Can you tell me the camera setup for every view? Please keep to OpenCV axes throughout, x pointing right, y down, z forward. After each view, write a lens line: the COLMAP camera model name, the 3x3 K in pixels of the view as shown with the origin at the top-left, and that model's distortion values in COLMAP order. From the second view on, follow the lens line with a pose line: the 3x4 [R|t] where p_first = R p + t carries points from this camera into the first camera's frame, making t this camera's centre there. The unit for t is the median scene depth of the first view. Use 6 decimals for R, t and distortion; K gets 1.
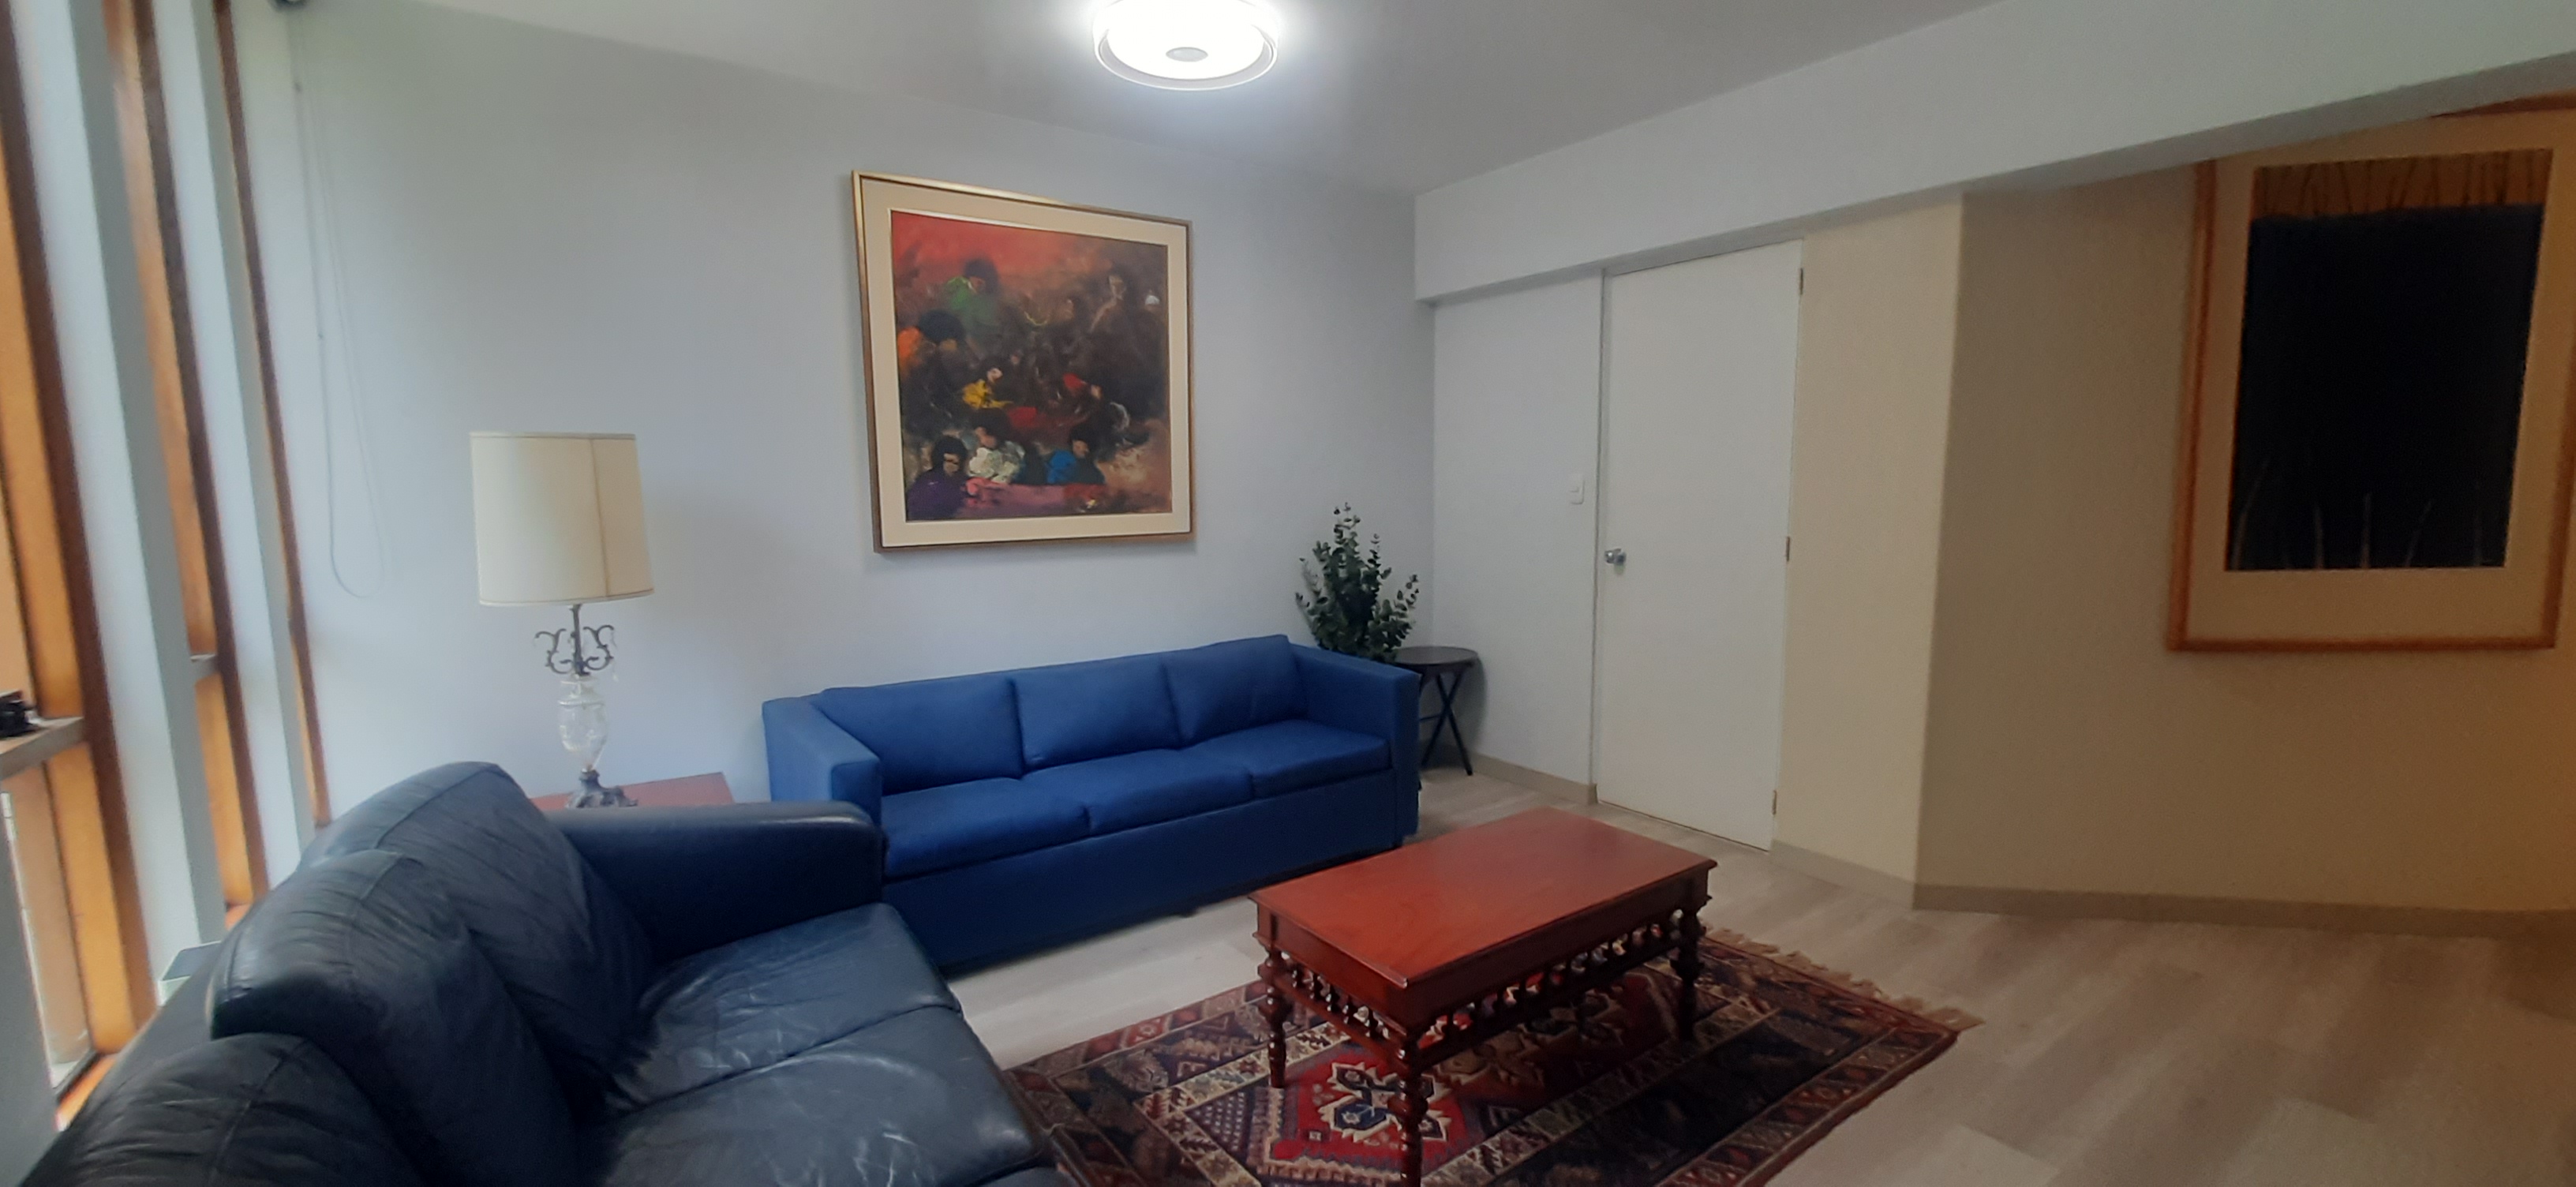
lens RADIAL K [[1031.6, 0, 1302.0], [0, 1031.6, 585.4], [0, 0, 1]] dist [-0.002614, 0.001695]
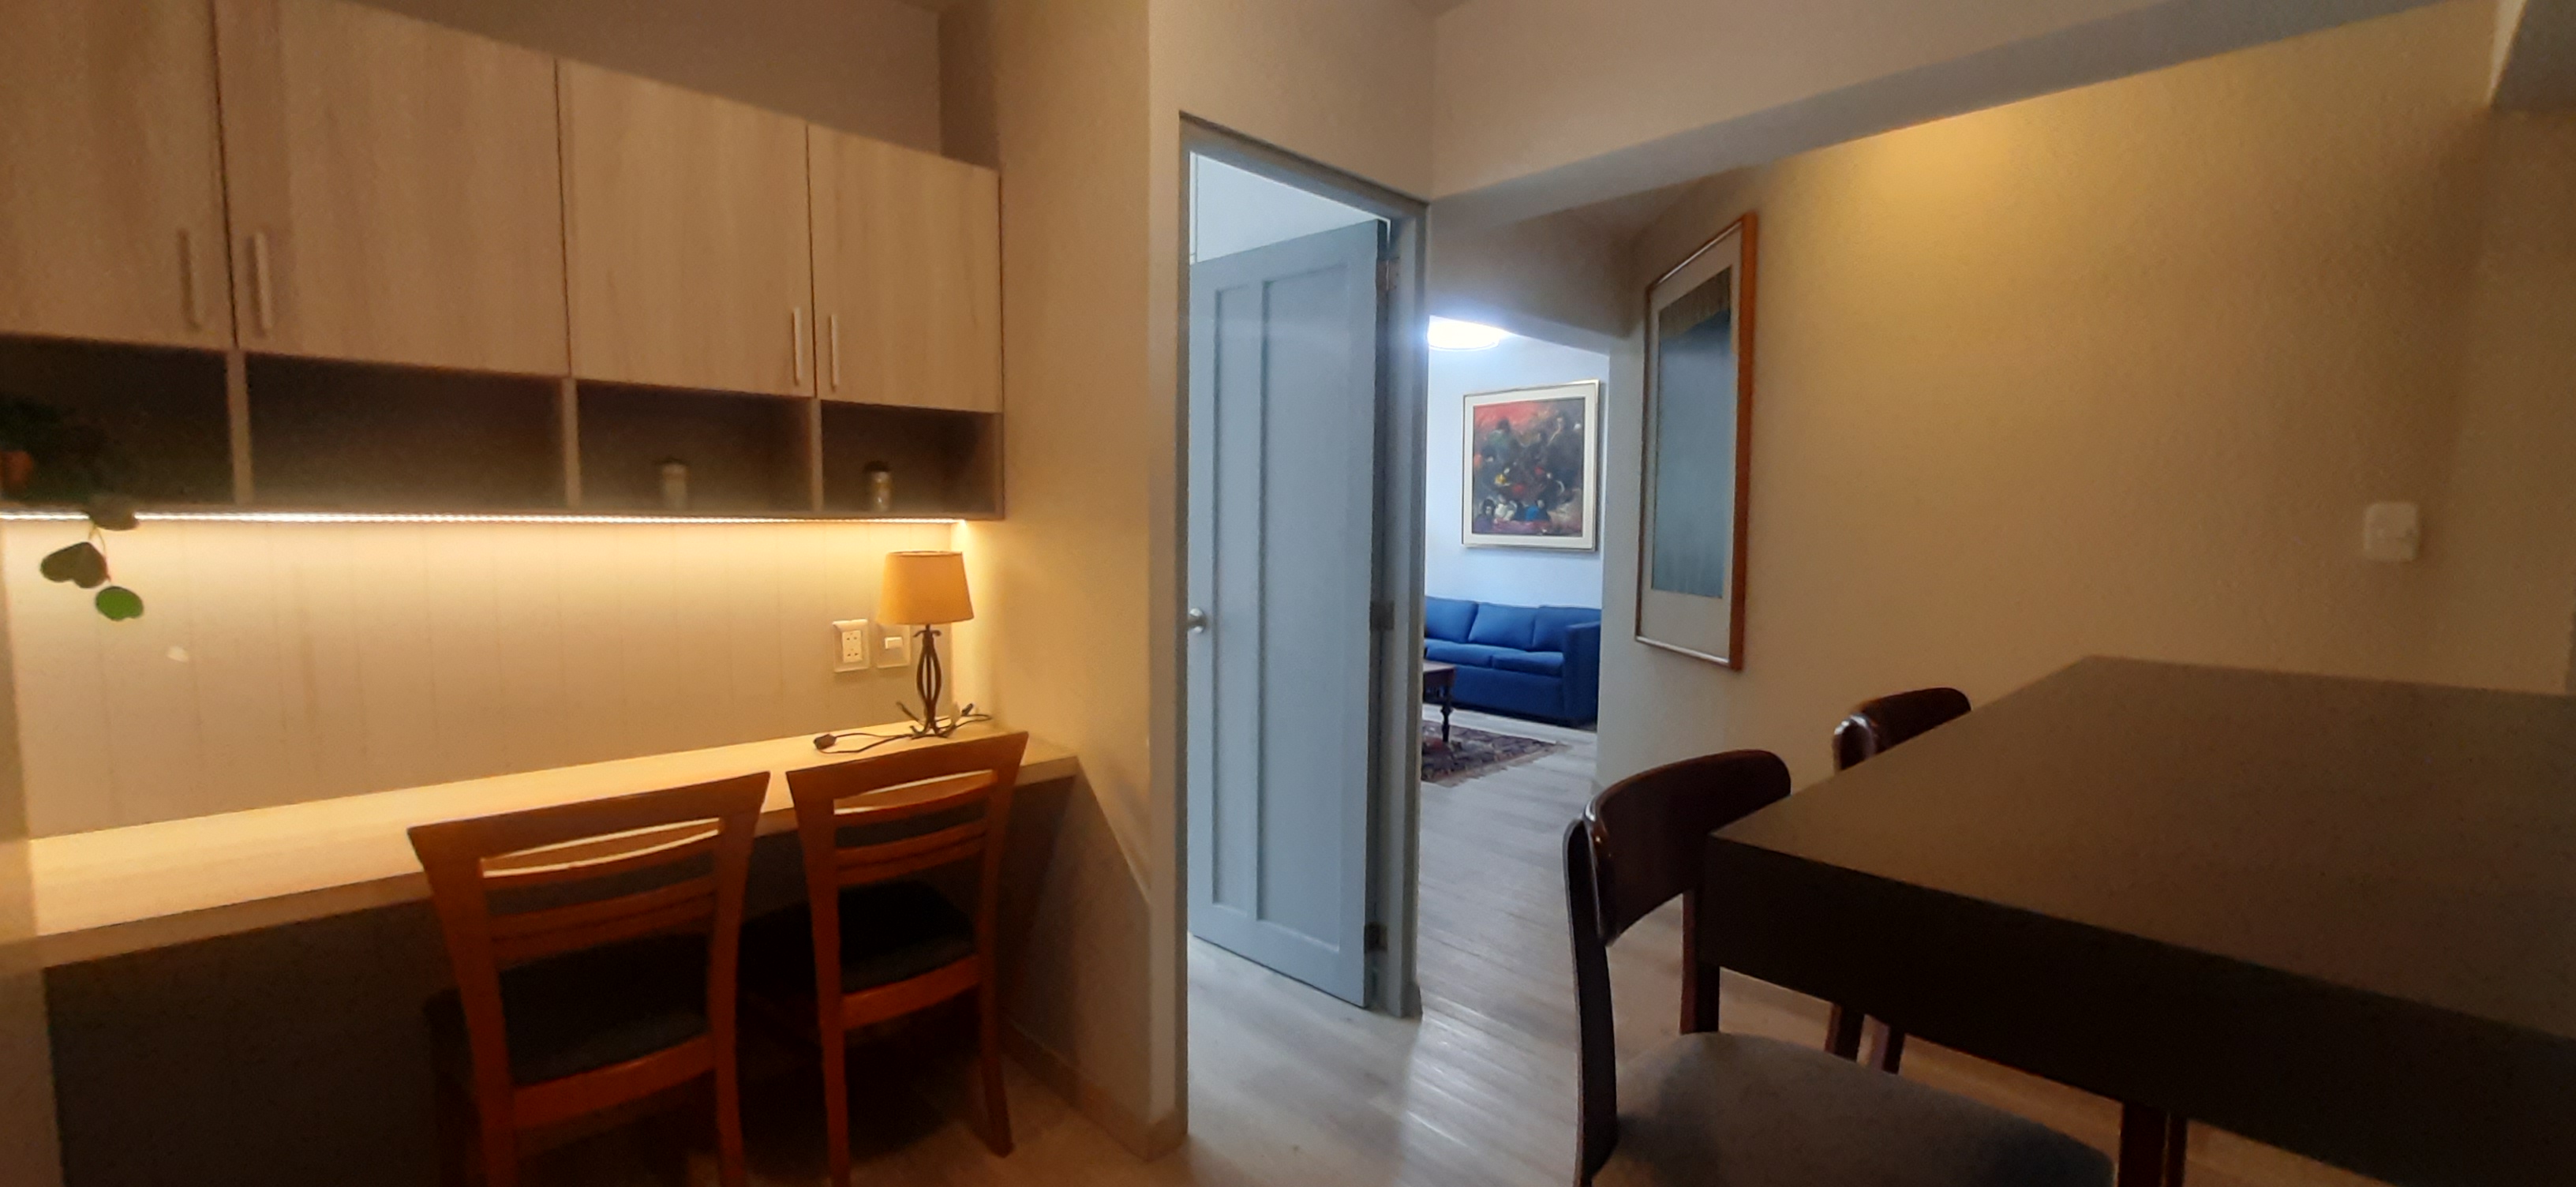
lens RADIAL K [[1031.6, 0, 1304.1], [0, 1031.6, 602.1], [0, 0, 1]] dist [-0.002614, 0.001695]
pose [[0.156274, 0.096814, -0.982958, 1.793415], [-0.112856, 0.990417, 0.079606, -0.050199], [0.981245, 0.098492, 0.165702, 0.224710]]
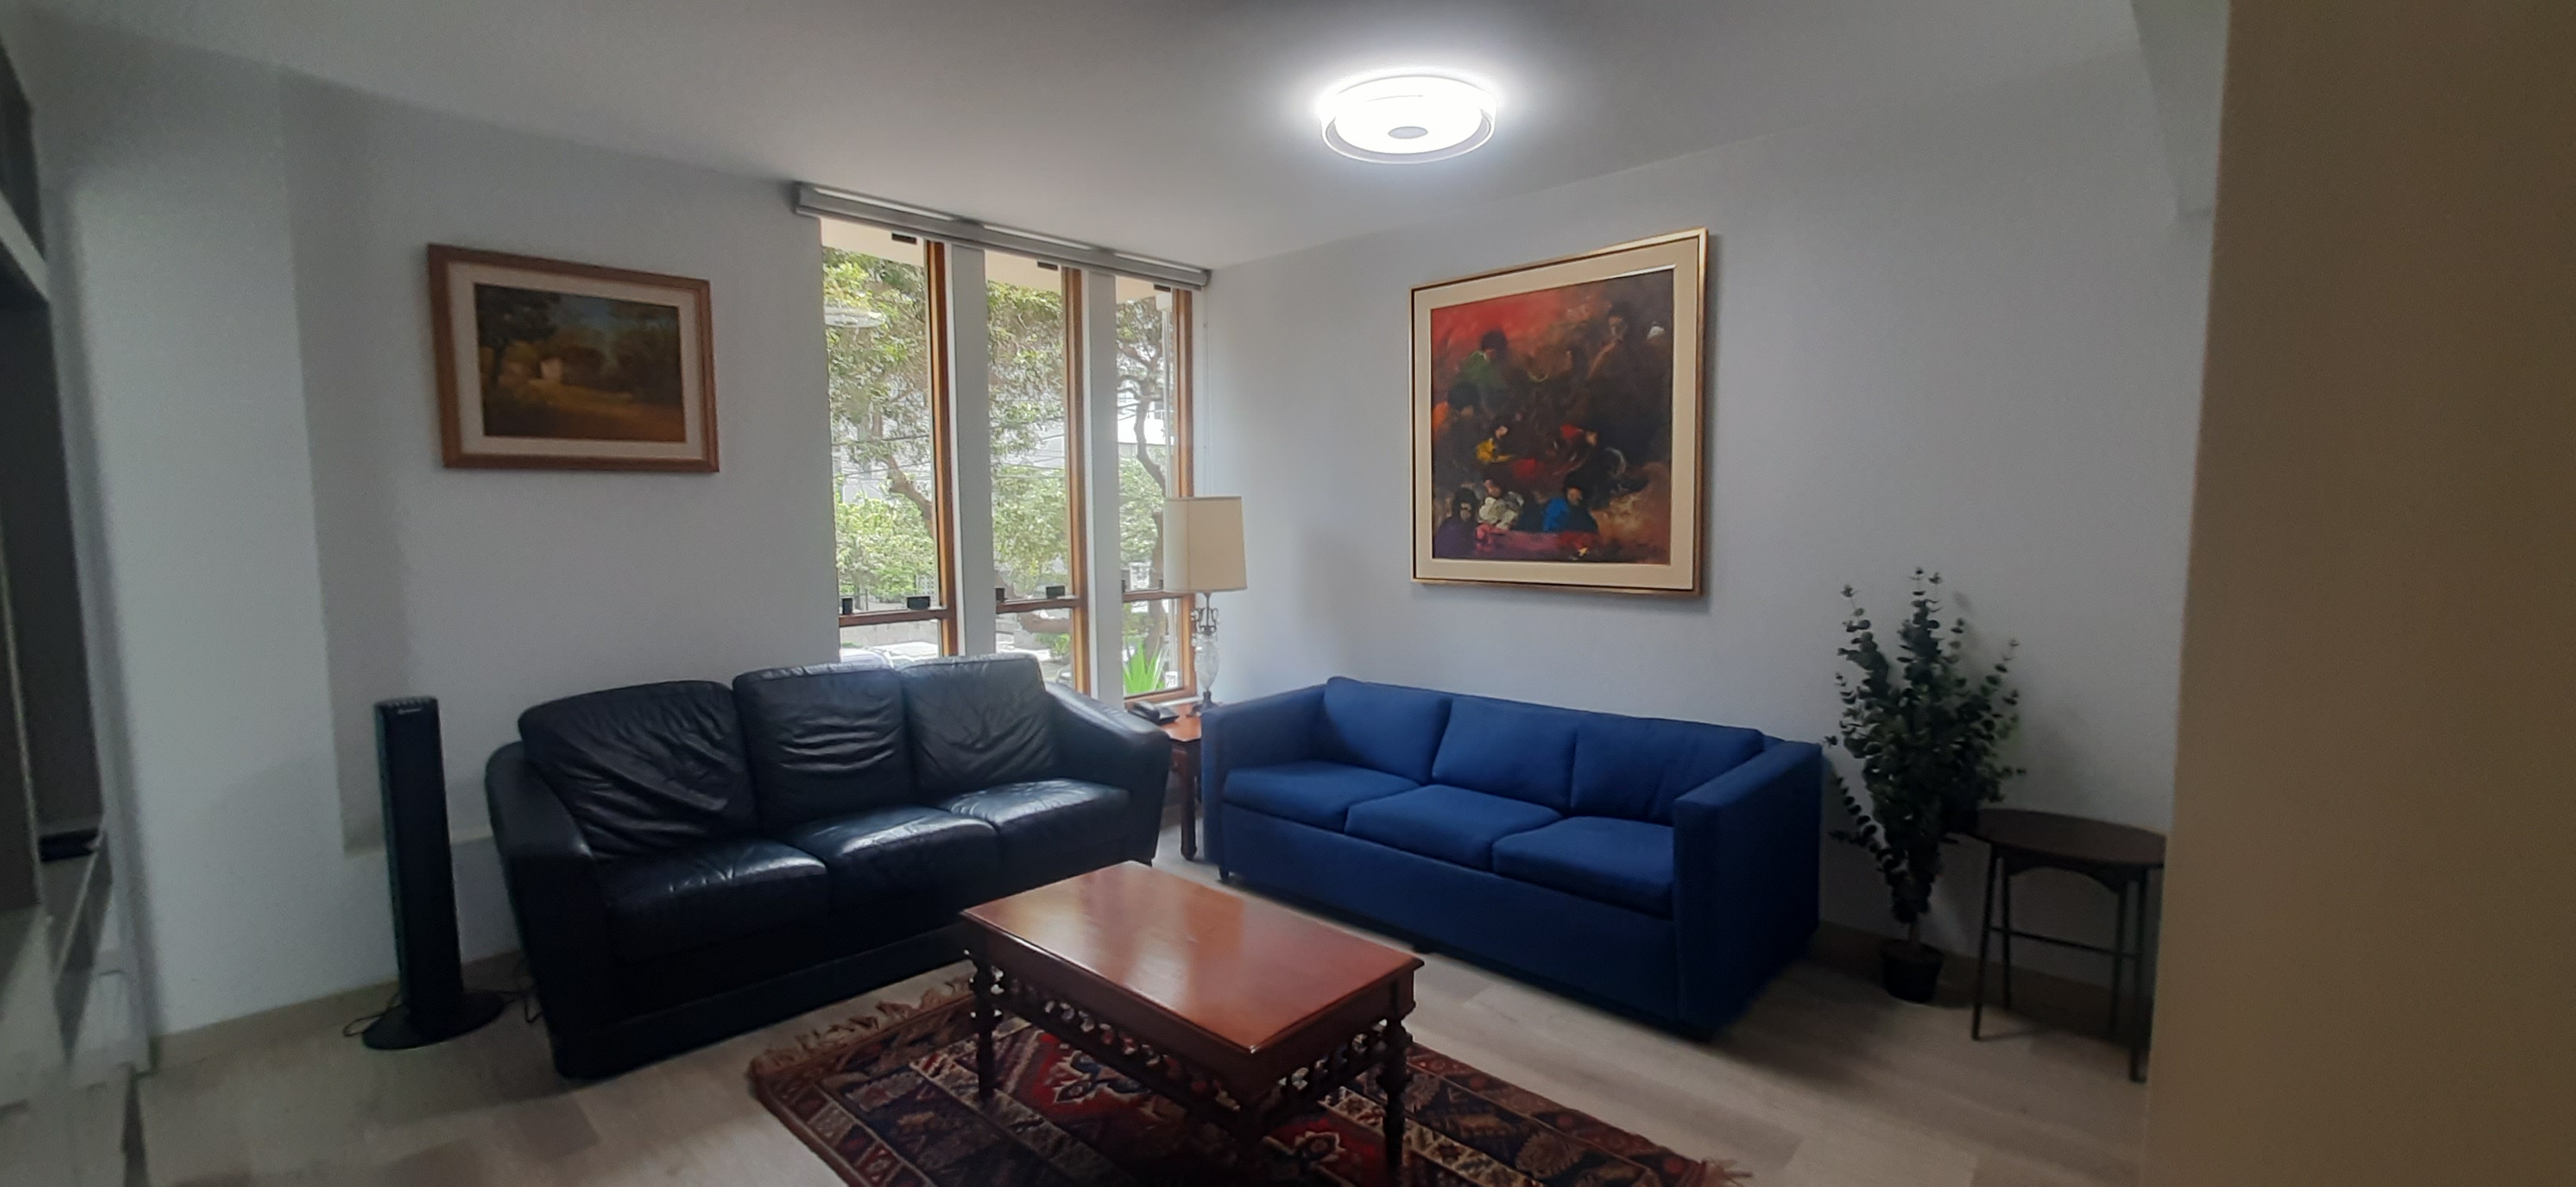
lens RADIAL K [[1031.6, 0, 1293.2], [0, 1031.6, 582.8], [0, 0, 1]] dist [-0.002614, 0.001695]
pose [[0.205650, 0.076095, -0.975663, 0.733523], [-0.100651, 0.993330, 0.056258, -0.080127], [0.973436, 0.086632, 0.211938, 0.543655]]
